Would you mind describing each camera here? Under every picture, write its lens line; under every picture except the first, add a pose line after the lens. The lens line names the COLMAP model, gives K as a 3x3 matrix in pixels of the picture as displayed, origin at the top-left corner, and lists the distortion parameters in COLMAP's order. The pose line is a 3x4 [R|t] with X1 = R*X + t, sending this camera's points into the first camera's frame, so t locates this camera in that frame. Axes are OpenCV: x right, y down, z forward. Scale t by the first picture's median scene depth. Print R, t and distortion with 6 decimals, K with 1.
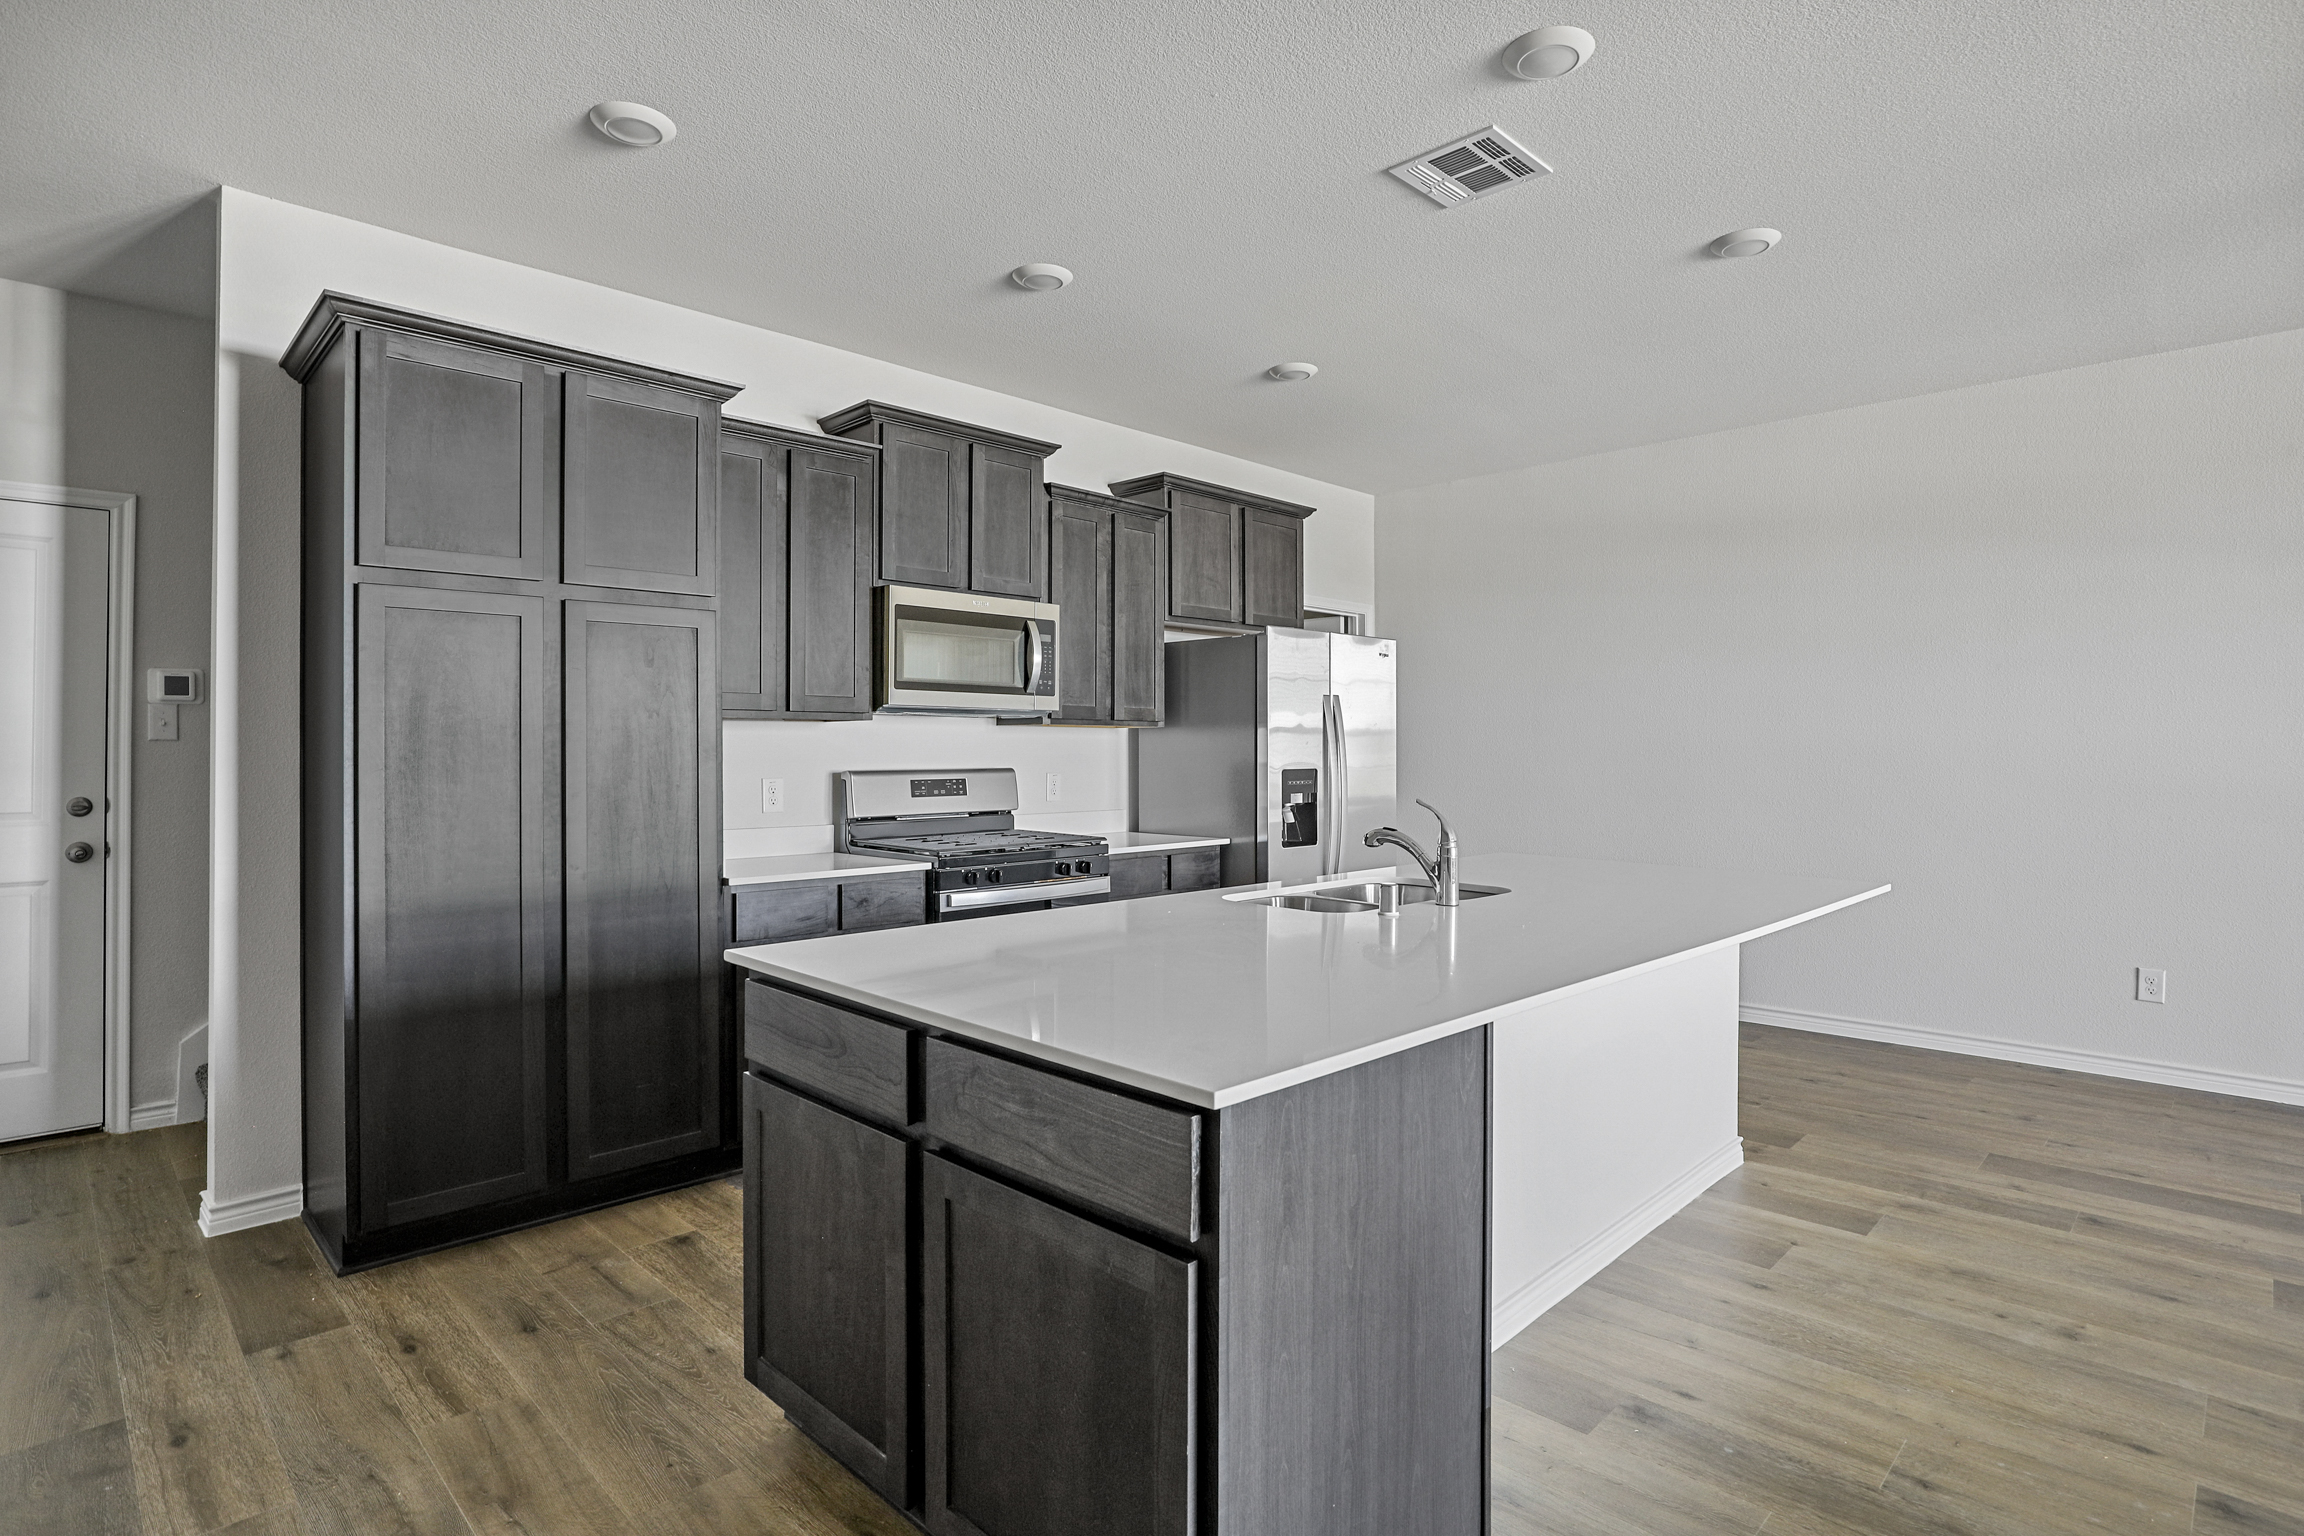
lens RADIAL K [[1154.8, 0, 1167.8], [0, 1154.8, 738.3], [0, 0, 1]] dist [-0.017955, 0.000167]
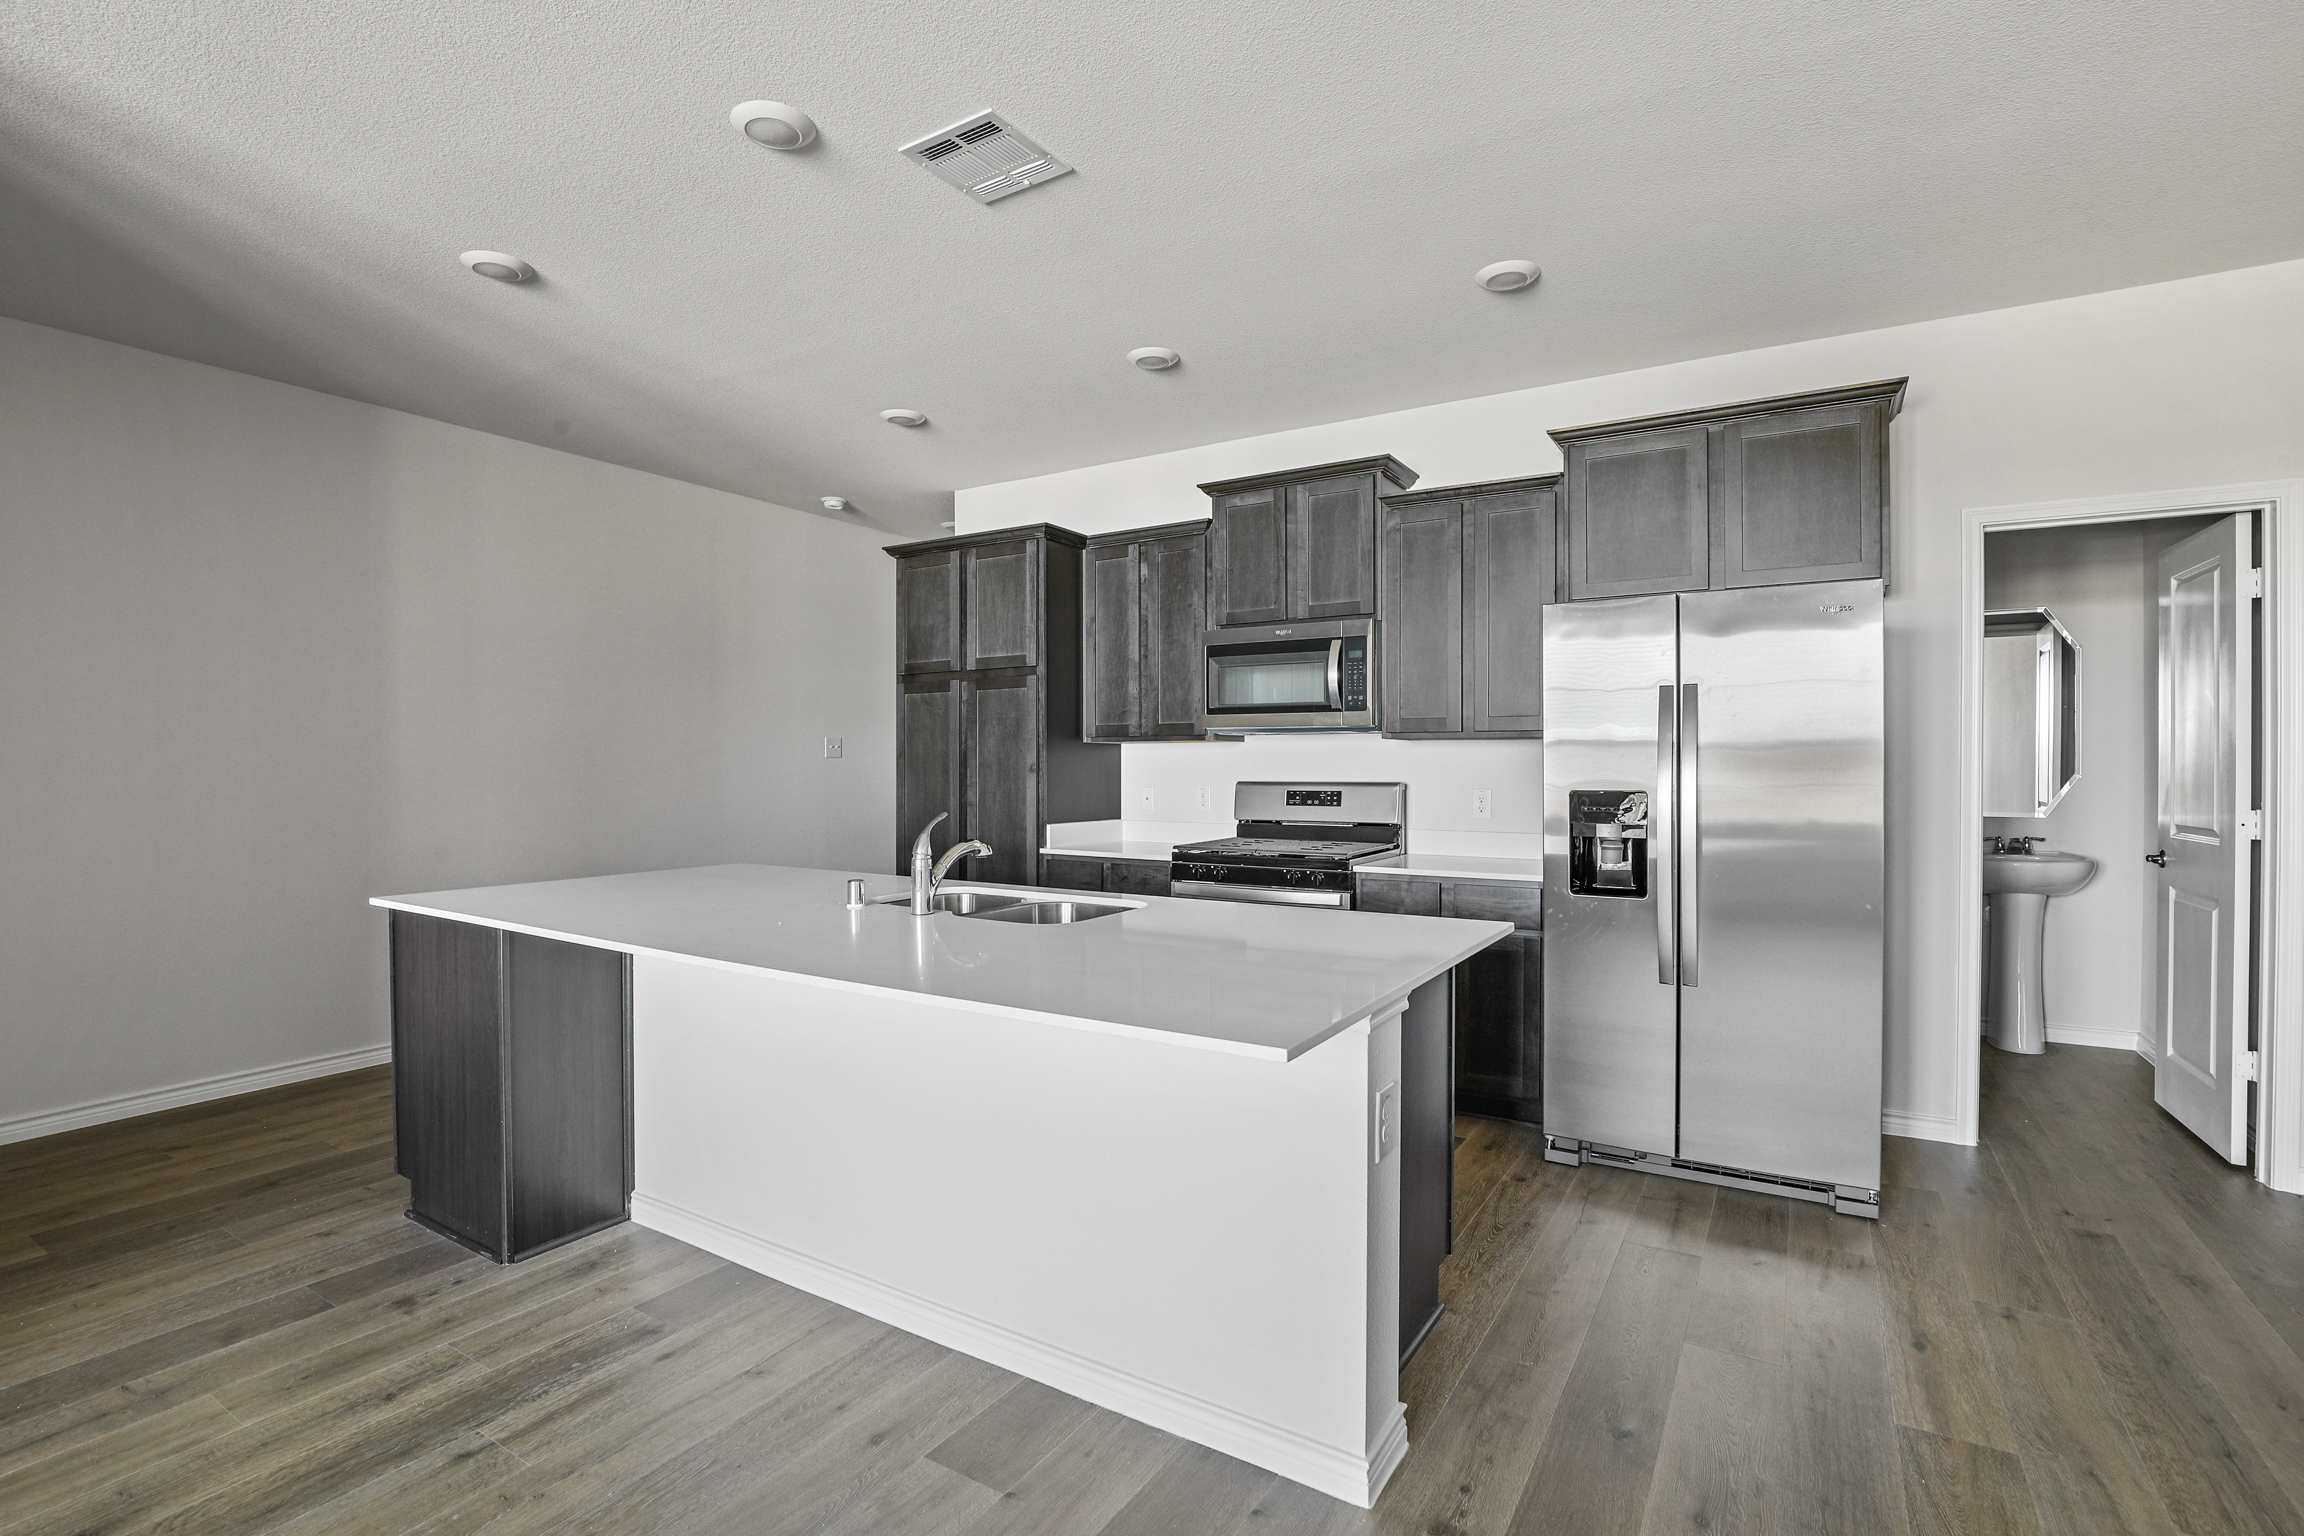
lens RADIAL K [[1052.7, 0, 1154.1], [0, 1052.7, 772.9], [0, 0, 1]] dist [-0.027250, -0.000981]
pose [[0.212657, 0.007834, -0.977096, 0.776198], [0.013002, 0.999857, 0.010847, 0.005169], [0.977040, -0.015011, 0.212524, 0.641140]]
